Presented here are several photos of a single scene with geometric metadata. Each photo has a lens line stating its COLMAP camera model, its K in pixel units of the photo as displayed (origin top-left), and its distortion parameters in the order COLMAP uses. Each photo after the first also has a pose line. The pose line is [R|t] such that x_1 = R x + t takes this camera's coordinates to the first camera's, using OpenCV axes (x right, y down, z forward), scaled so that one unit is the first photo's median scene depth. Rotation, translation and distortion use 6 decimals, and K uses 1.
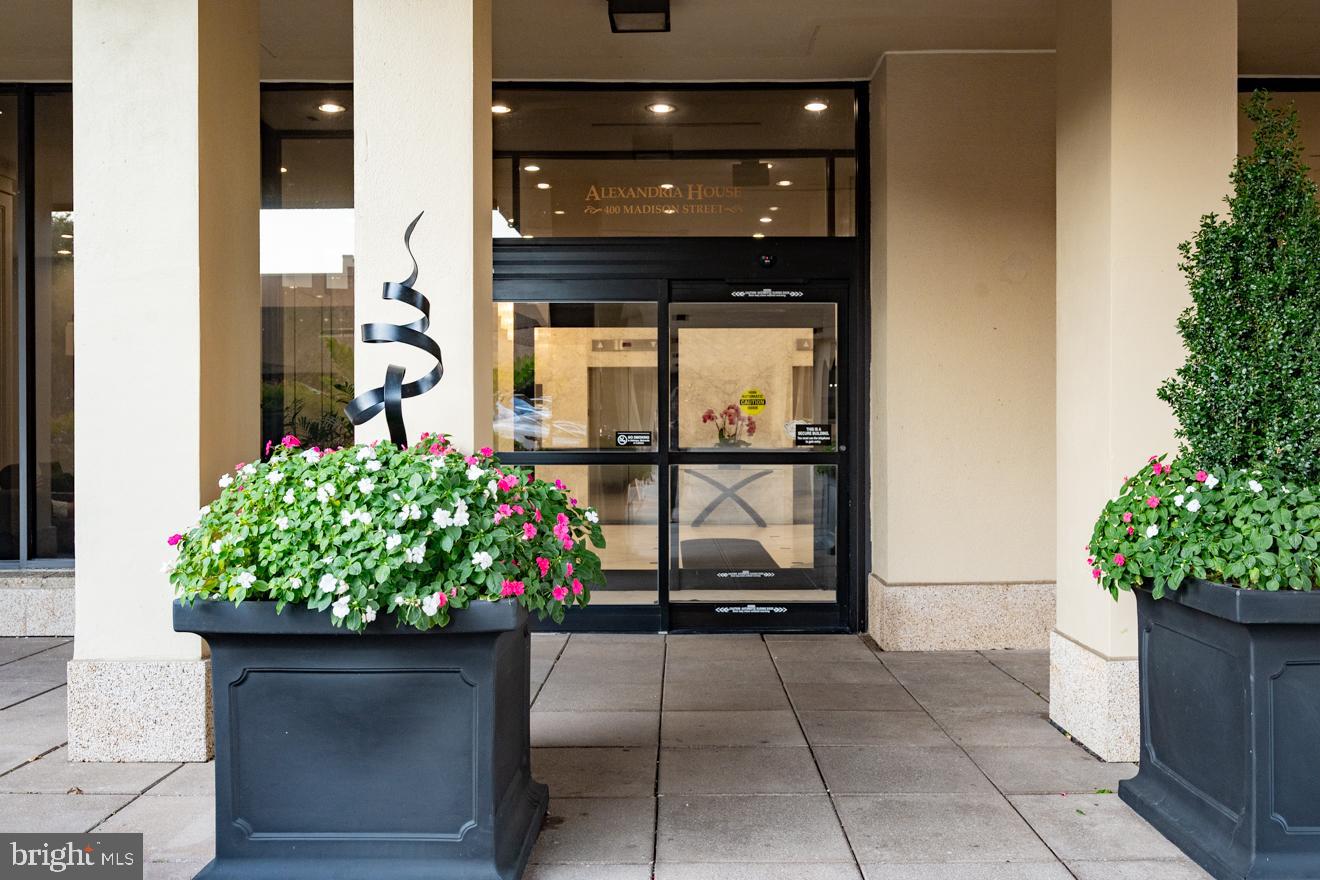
lens RADIAL K [[1138.0, 0, 661.6], [0, 1138.0, 441.3], [0, 0, 1]] dist [0.005341, 0.001026]
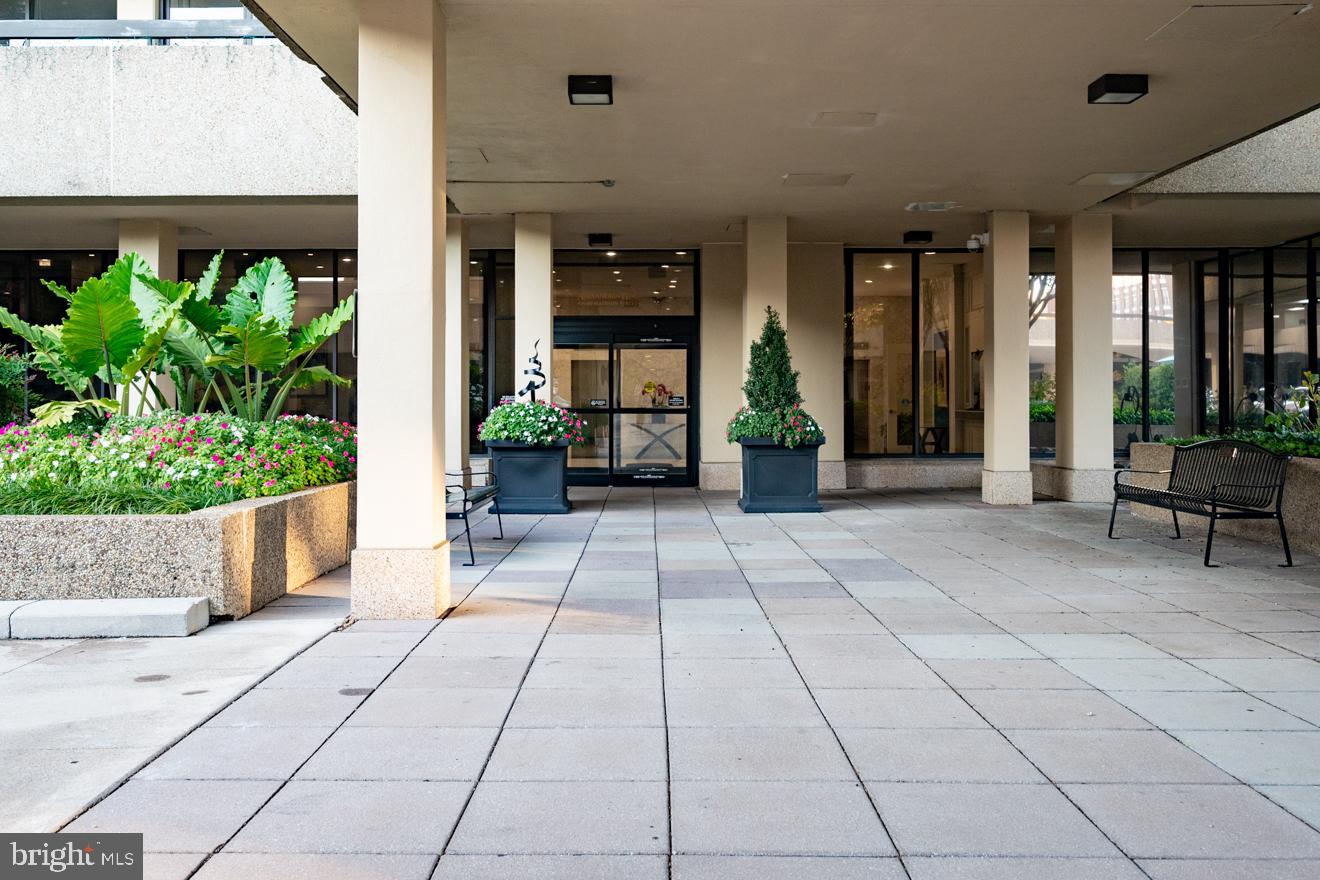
lens RADIAL K [[996.9, 0, 657.3], [0, 996.9, 436.9], [0, 0, 1]] dist [-0.001032, -0.000017]
pose [[0.999468, 0.001485, 0.032568, 0.064870], [-0.002380, 0.999620, 0.027455, 0.026111], [-0.032515, -0.027518, 0.999092, -2.242586]]
